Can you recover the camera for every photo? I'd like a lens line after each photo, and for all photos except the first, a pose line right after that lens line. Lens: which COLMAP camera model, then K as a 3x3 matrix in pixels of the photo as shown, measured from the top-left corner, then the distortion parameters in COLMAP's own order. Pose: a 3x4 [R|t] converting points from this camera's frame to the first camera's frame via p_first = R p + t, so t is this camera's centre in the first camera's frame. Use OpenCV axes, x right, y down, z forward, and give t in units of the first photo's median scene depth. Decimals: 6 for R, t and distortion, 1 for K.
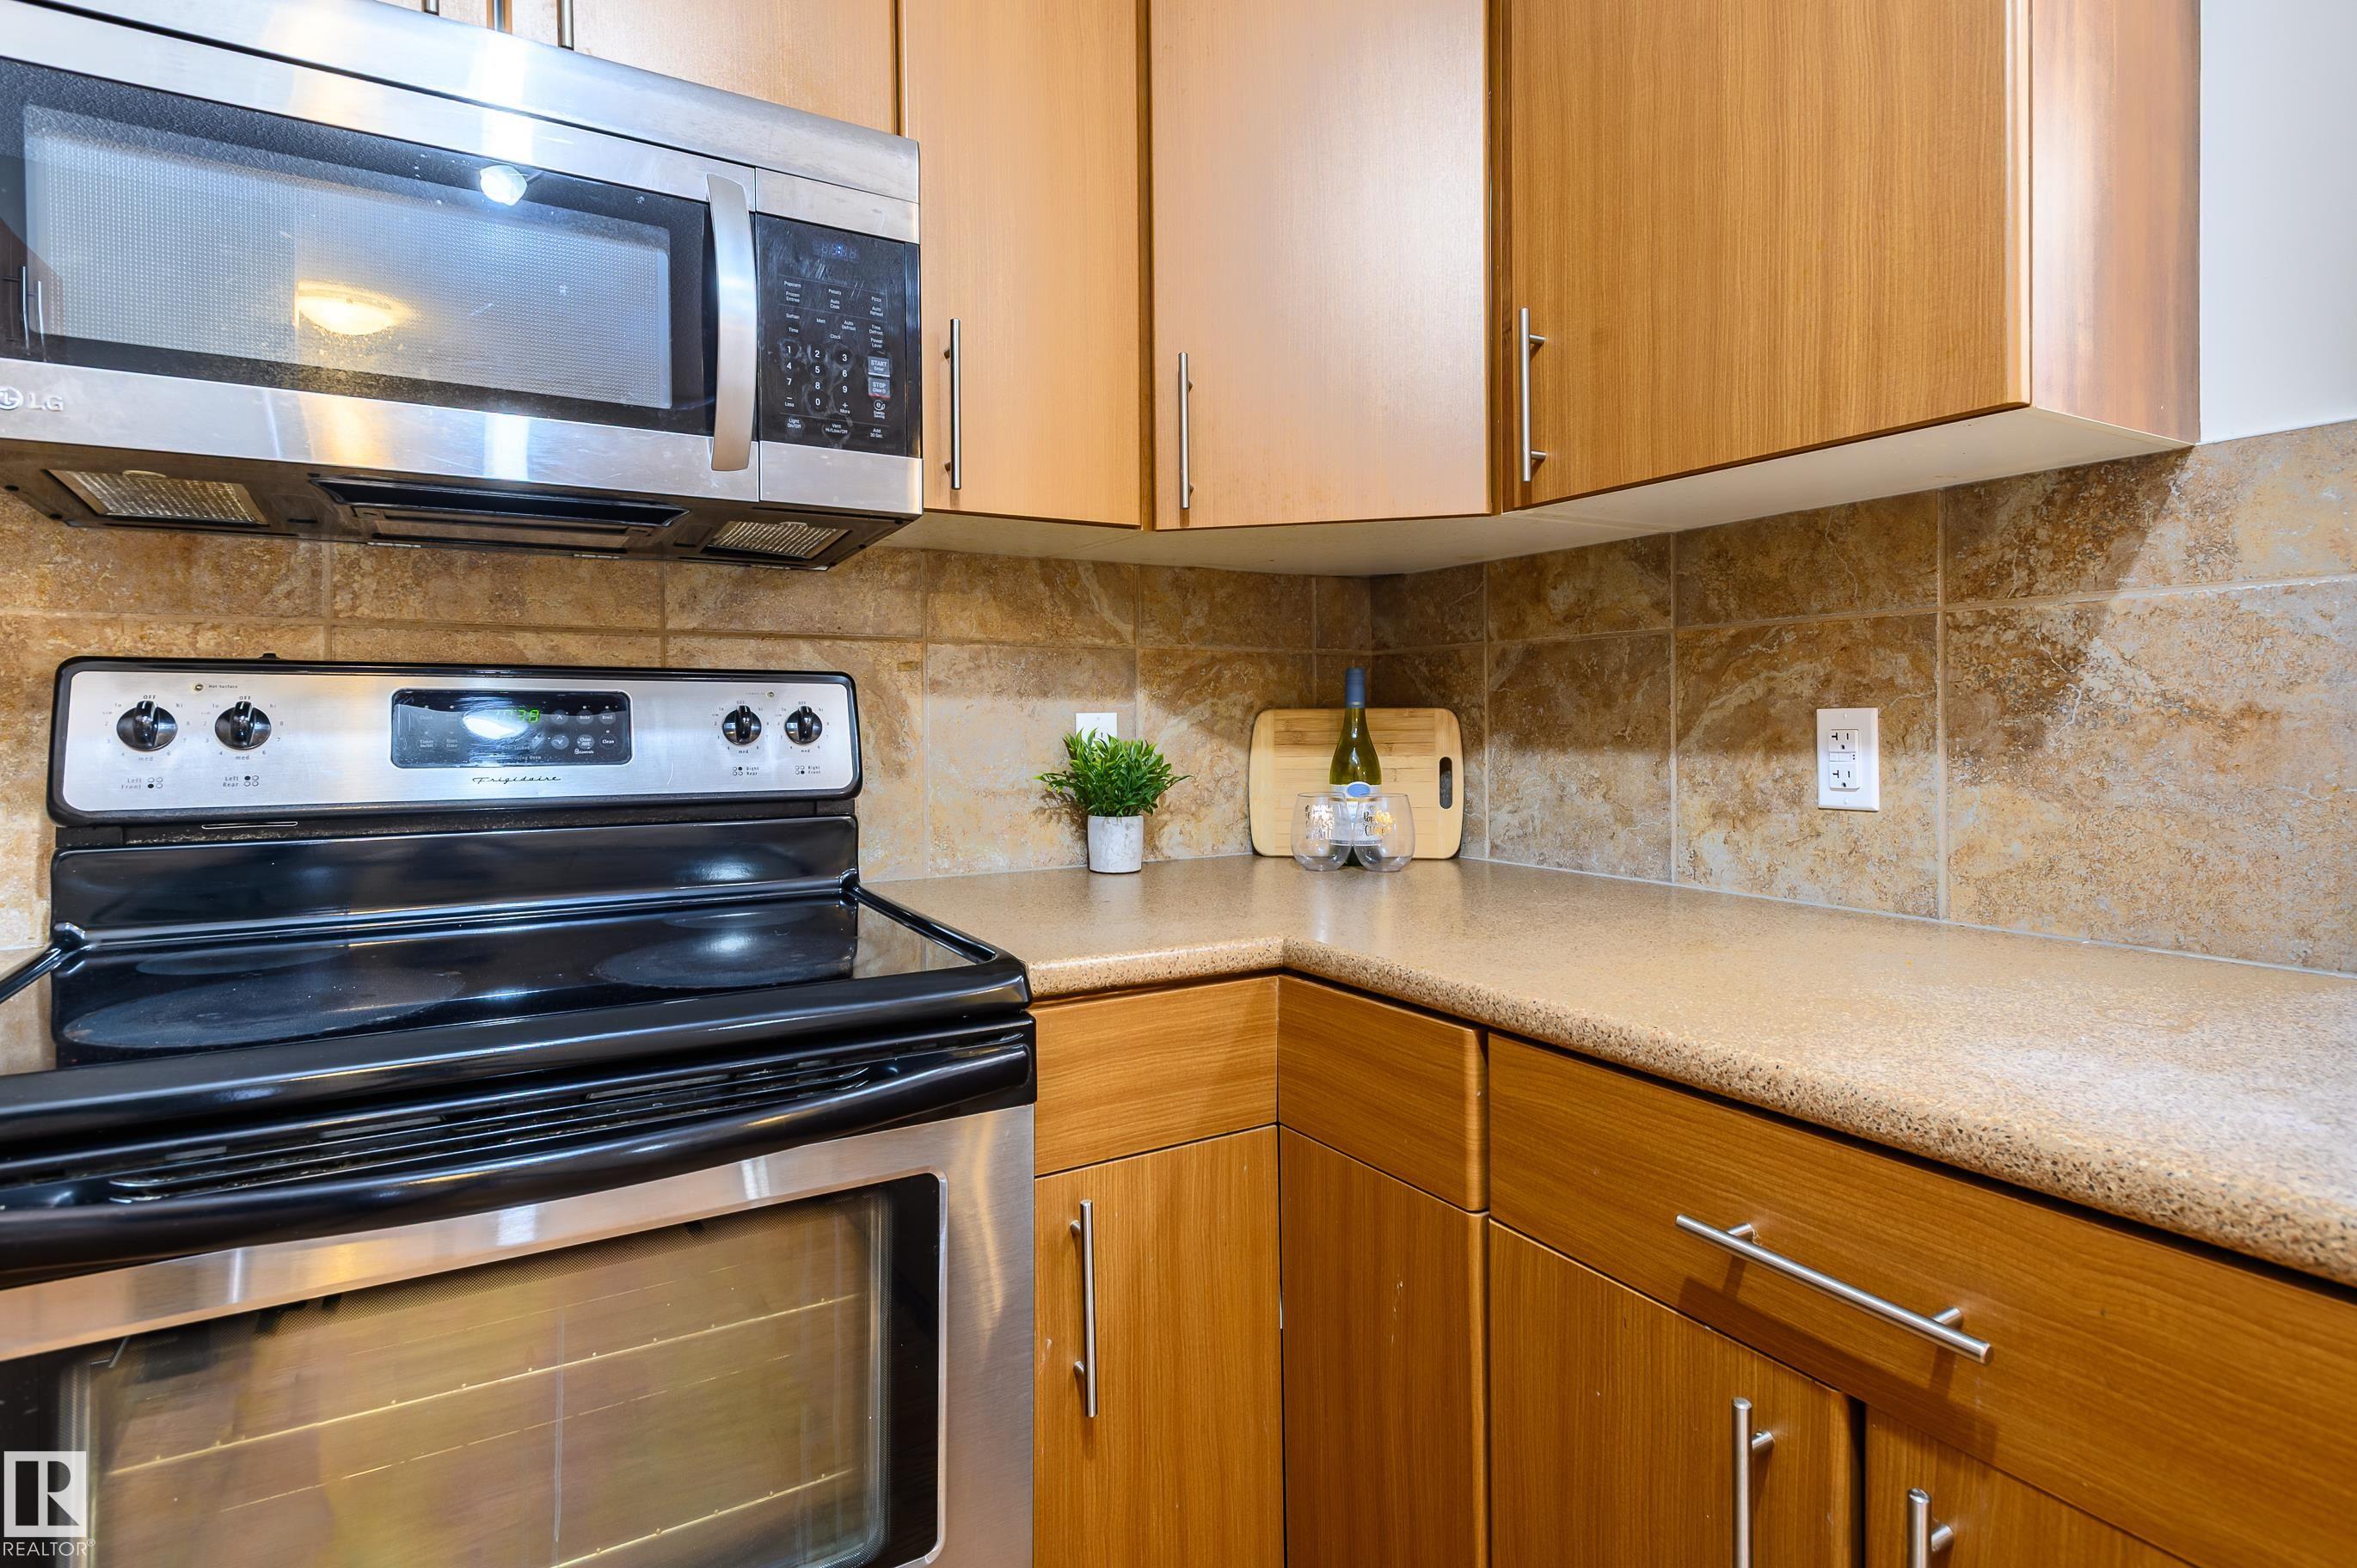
lens RADIAL K [[1219.5, 0, 1204.3], [0, 1219.5, 718.6], [0, 0, 1]] dist [0.022291, -0.000795]
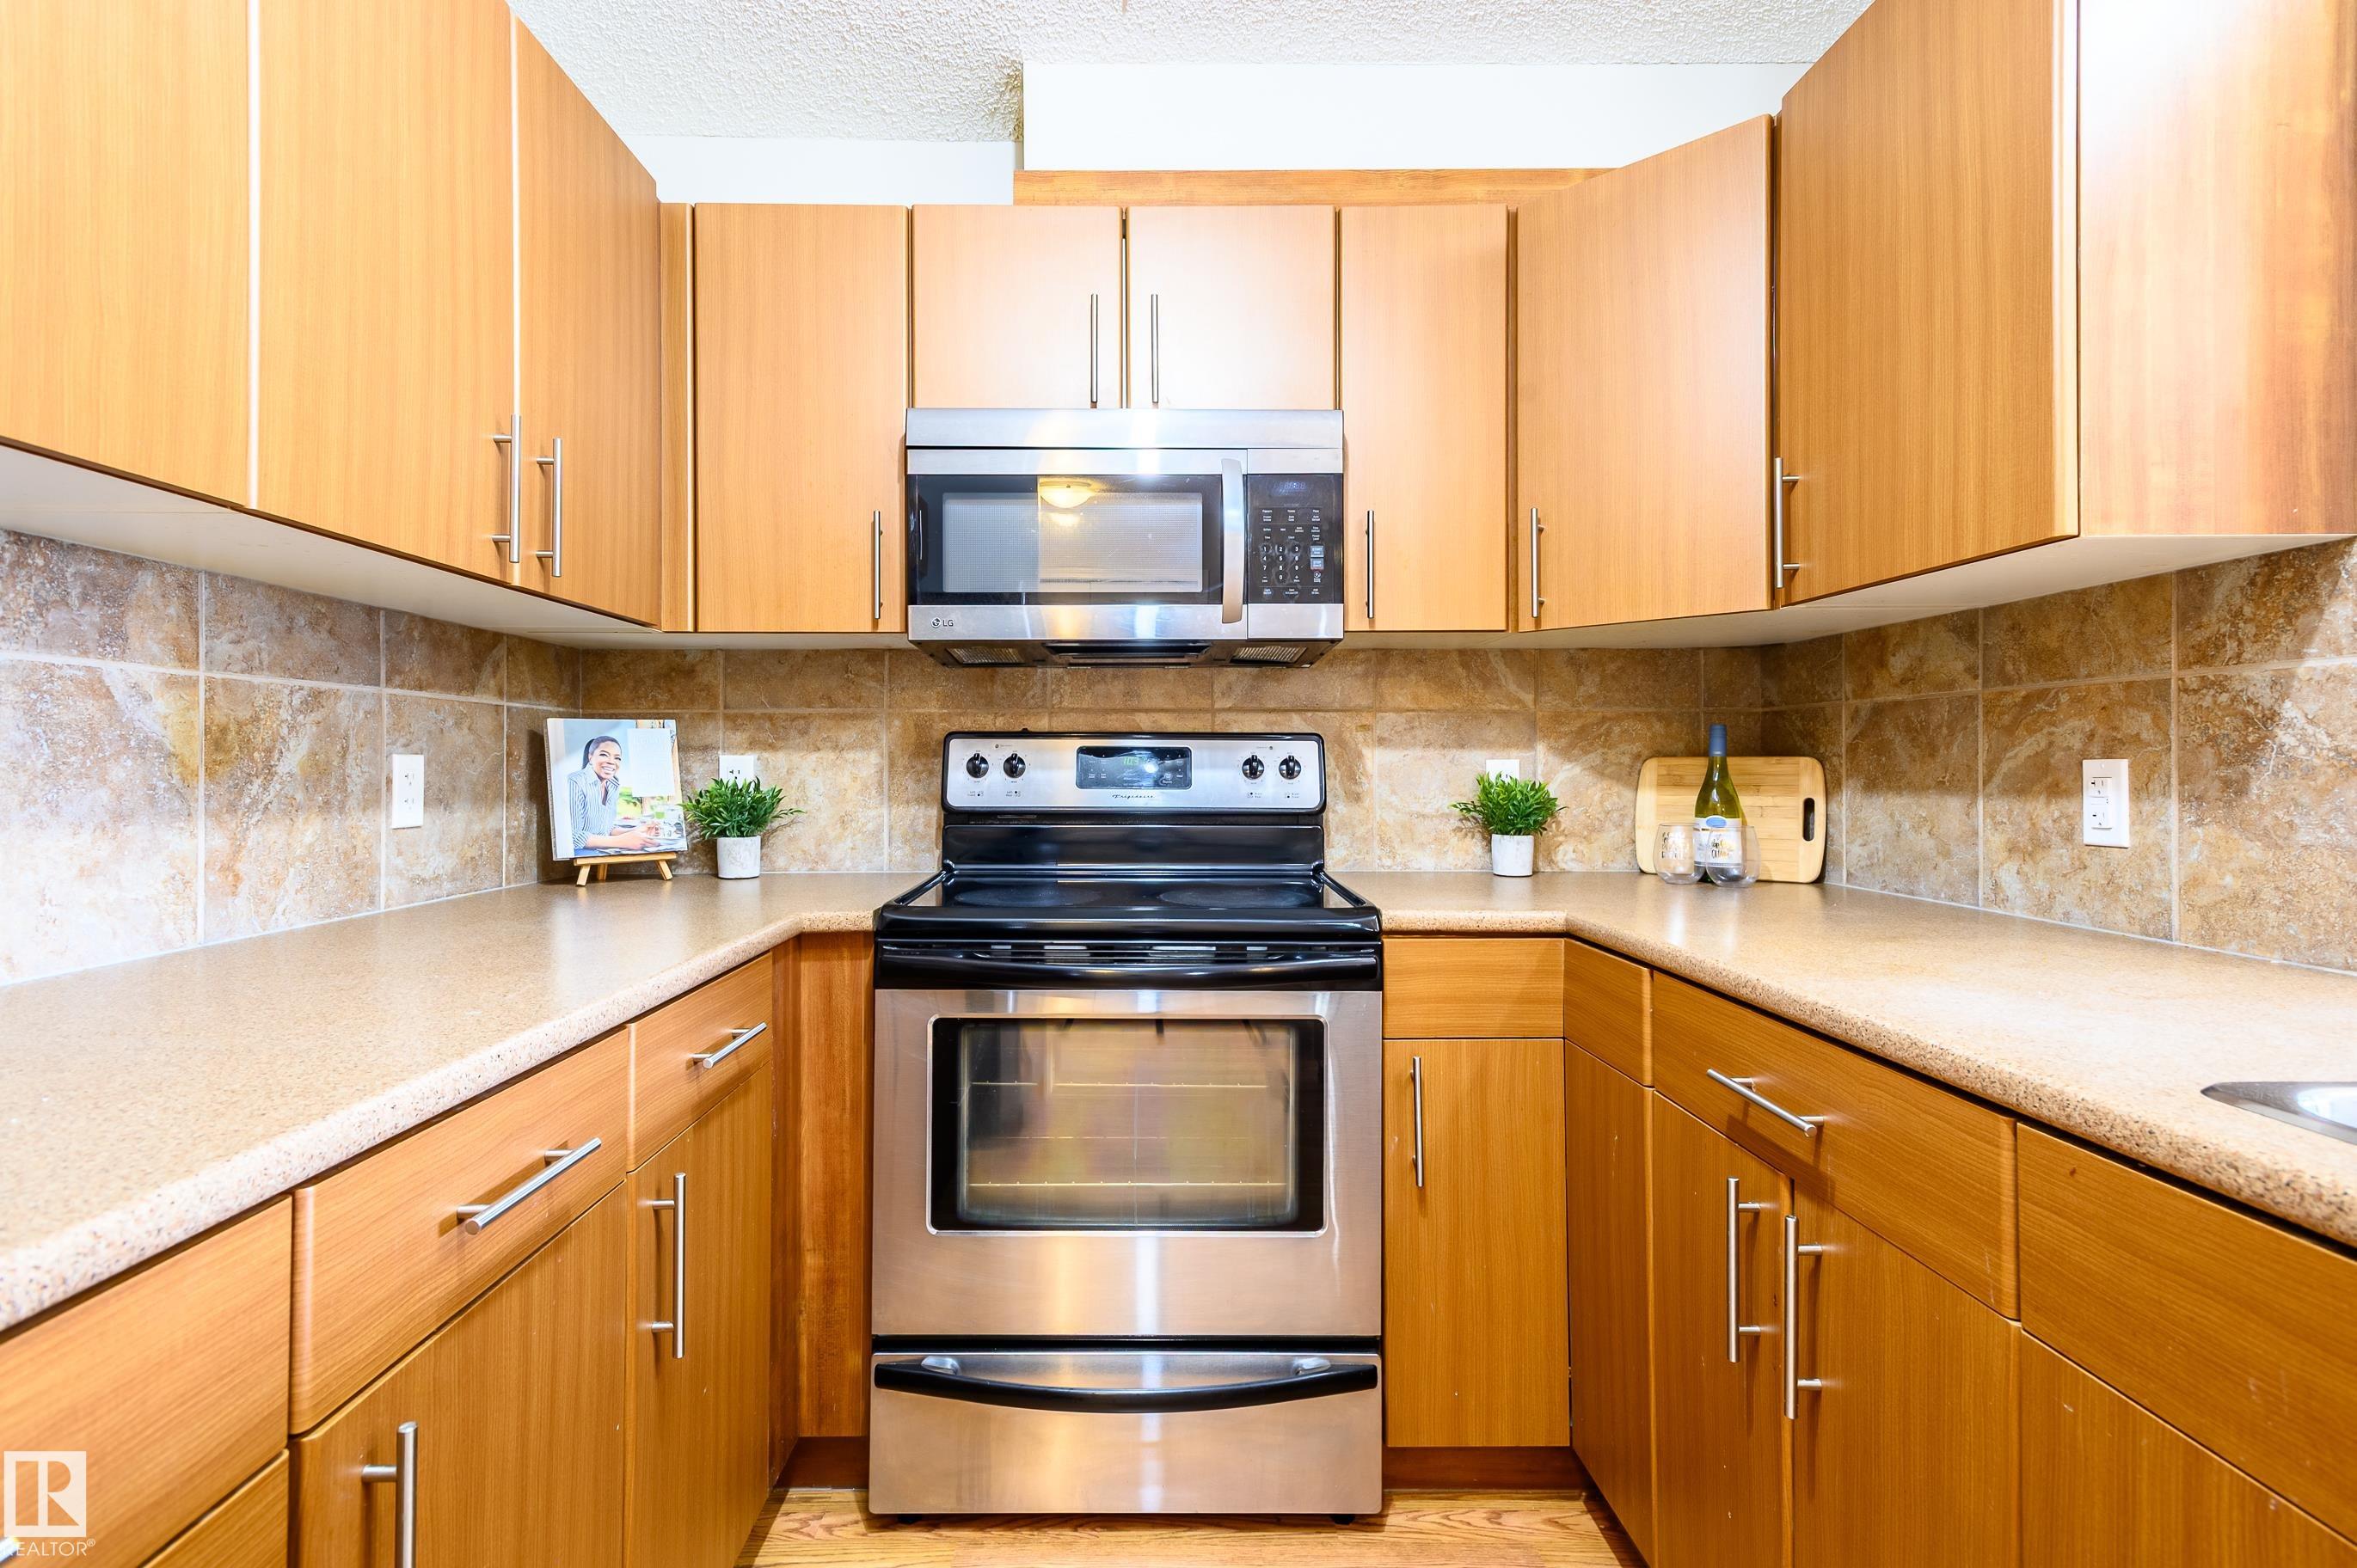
lens RADIAL K [[1160.3, 0, 1151.2], [0, 1160.3, 759.1], [0, 0, 1]] dist [0.031753, -0.013121]
pose [[0.859358, 0.003407, -0.511363, 0.313311], [-0.004090, 0.999992, -0.000210, -0.004594], [0.511358, 0.002272, 0.859365, -0.421145]]
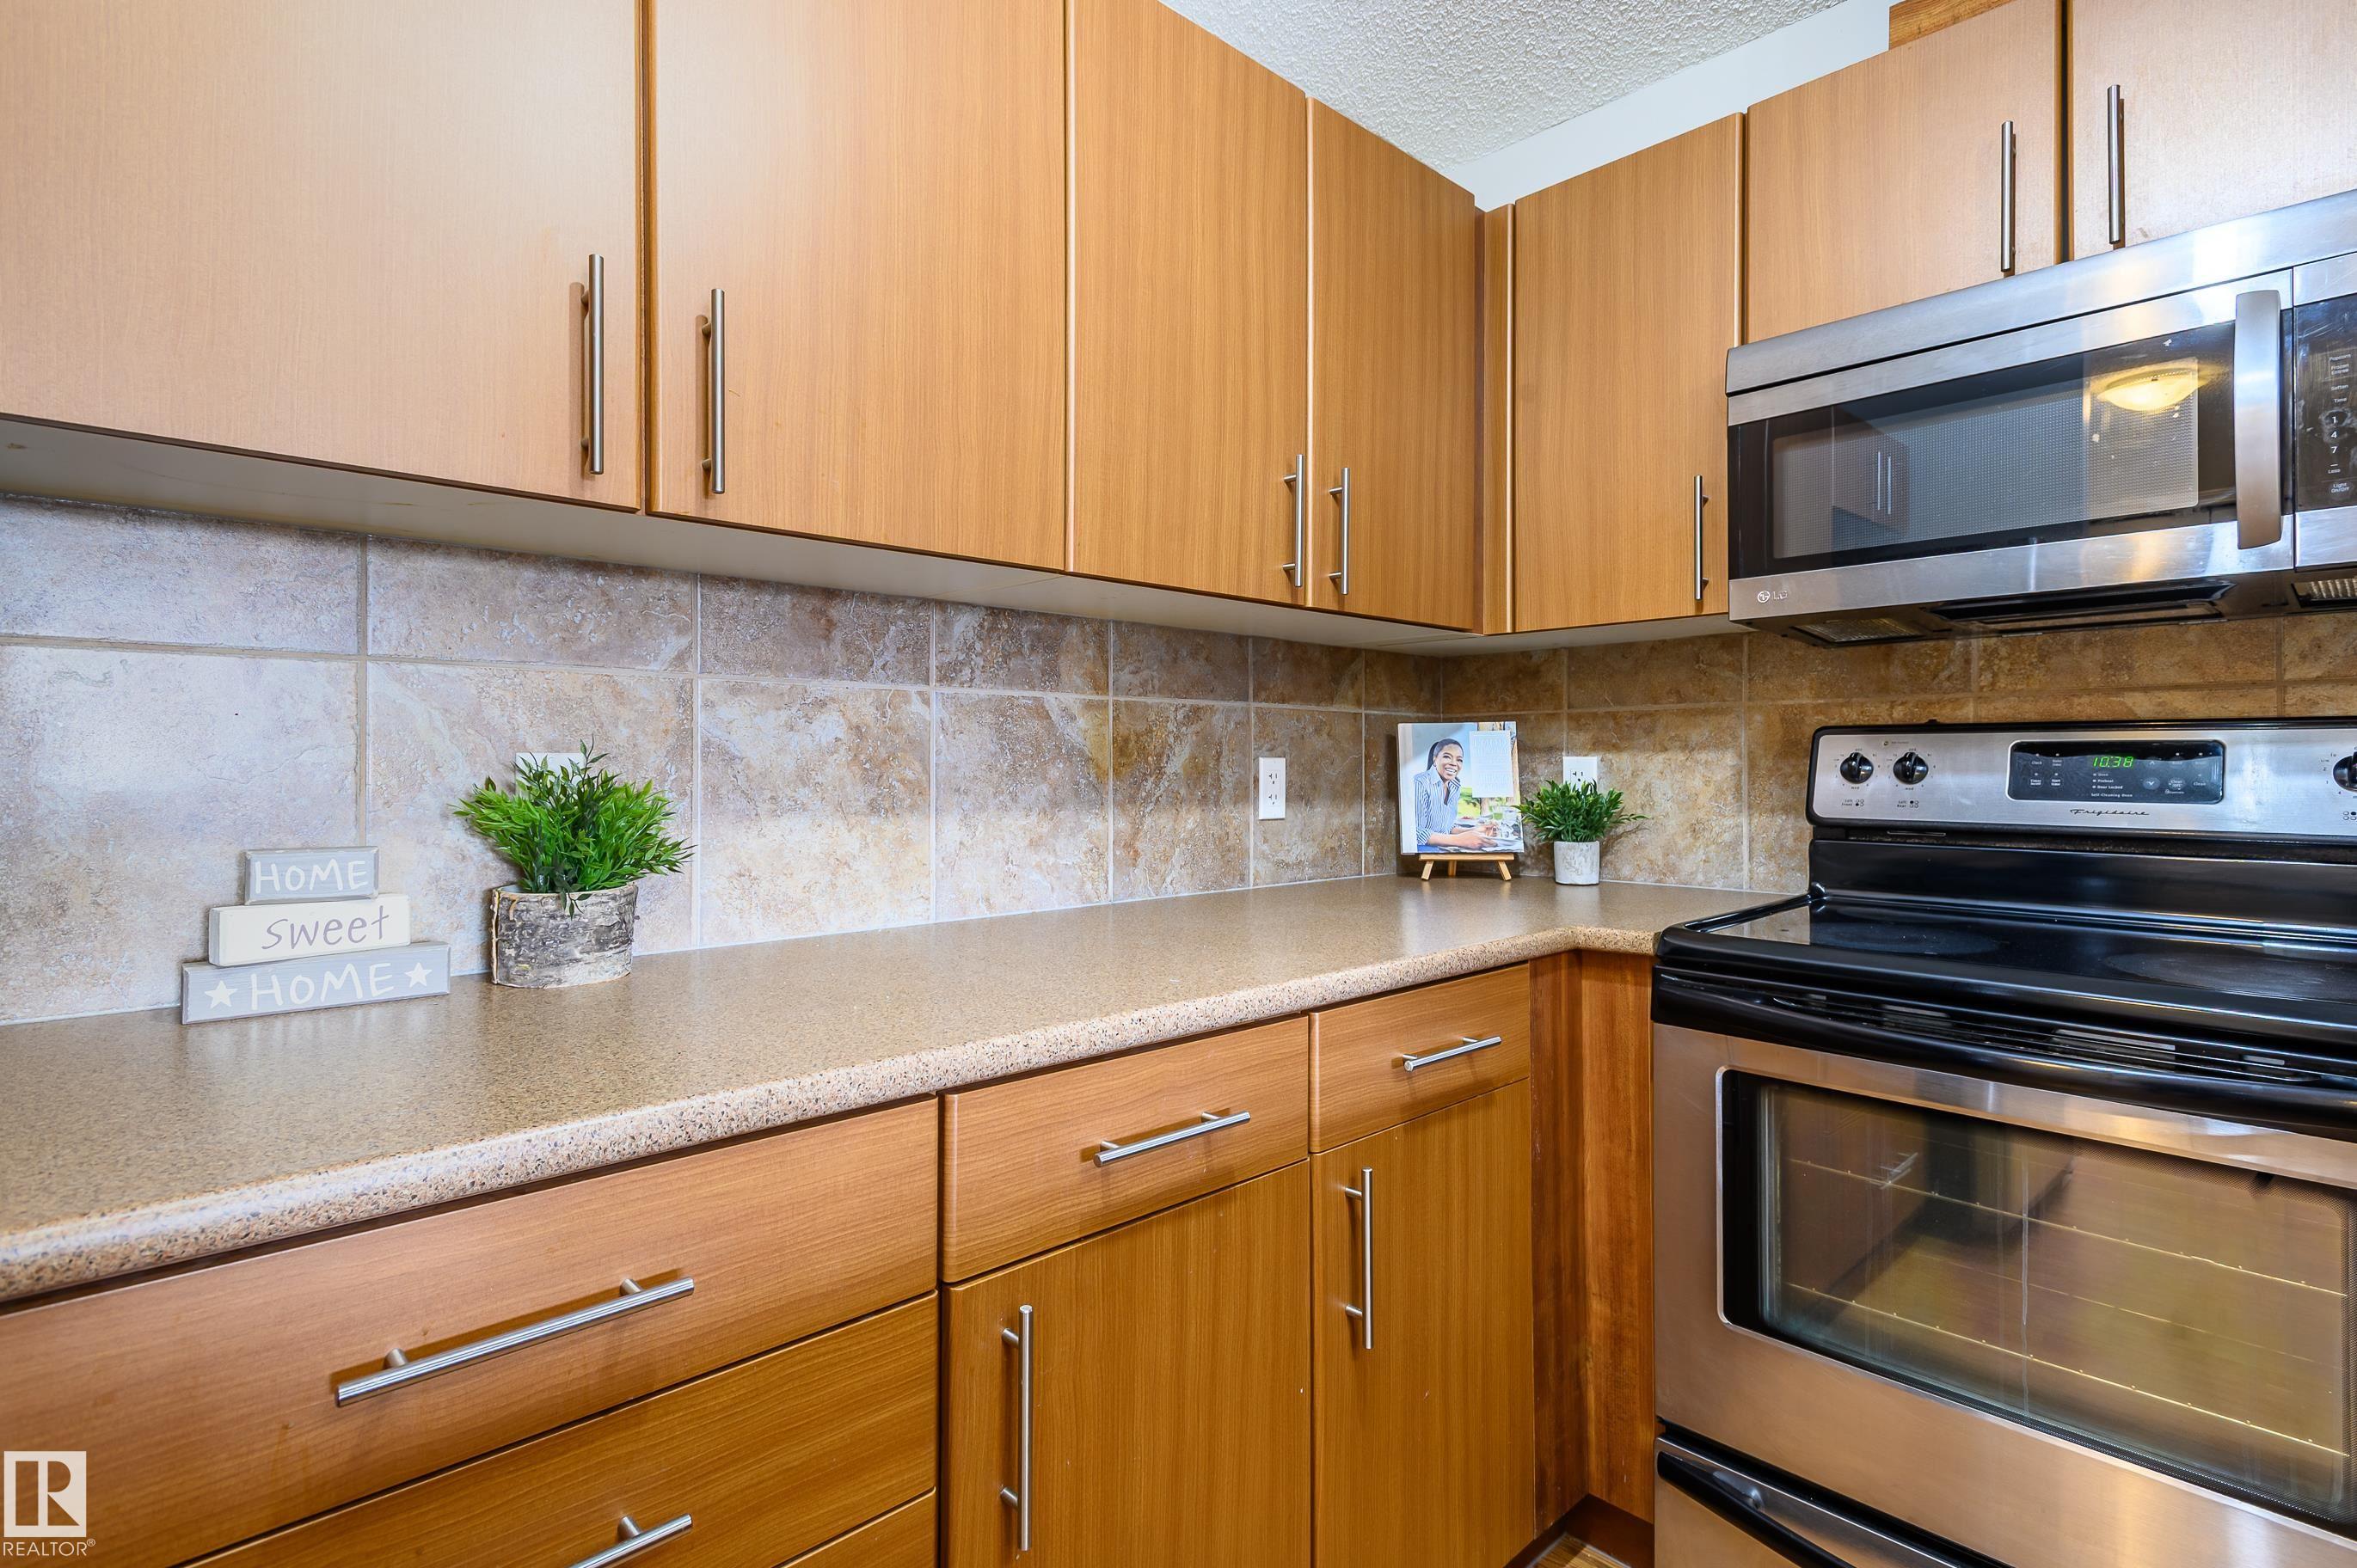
lens RADIAL K [[1160.3, 0, 1151.2], [0, 1160.3, 759.1], [0, 0, 1]] dist [0.031753, -0.013121]
pose [[0.201084, 0.001097, -0.979573, 0.403587], [0.000690, 0.999999, 0.001261, -0.006819], [0.979574, -0.000929, 0.201083, -0.188304]]
